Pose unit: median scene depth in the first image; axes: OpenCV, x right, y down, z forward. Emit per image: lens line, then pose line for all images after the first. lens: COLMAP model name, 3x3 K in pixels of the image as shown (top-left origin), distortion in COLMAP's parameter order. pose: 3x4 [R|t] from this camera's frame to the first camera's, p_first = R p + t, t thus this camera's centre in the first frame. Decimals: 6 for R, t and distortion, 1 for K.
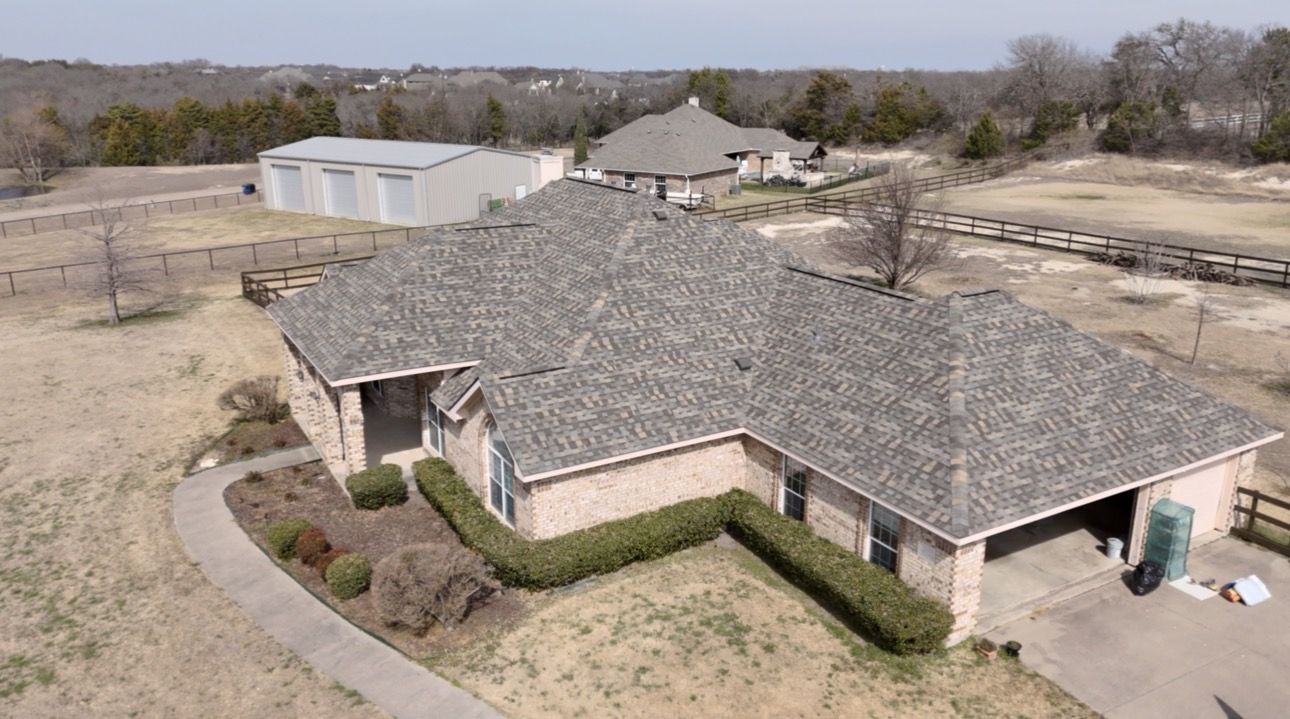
lens RADIAL K [[928.3, 0, 645.0], [0, 928.3, 359.5], [0, 0, 1]] dist [0.102096, -0.130034]
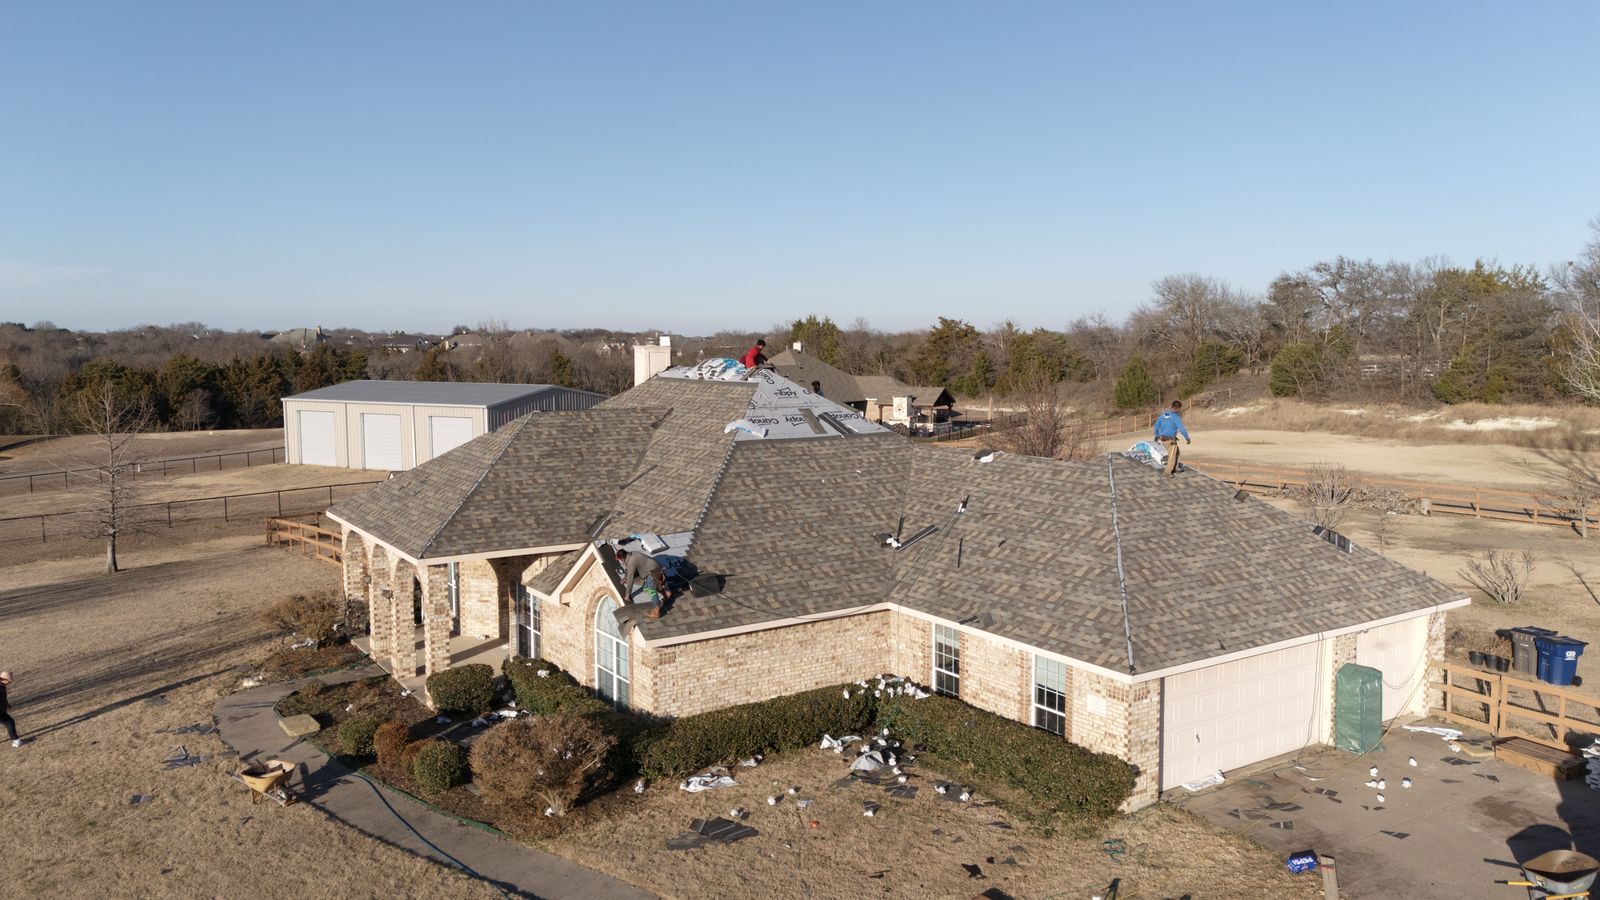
lens RADIAL K [[1156.6, 0, 800.0], [0, 1156.6, 450.0], [0, 0, 1]] dist [0.138193, -0.281841]
pose [[0.998333, -0.010428, 0.056772, -0.039549], [0.021668, 0.979322, -0.201144, 0.155181], [-0.053500, 0.202038, 0.977915, -0.114241]]
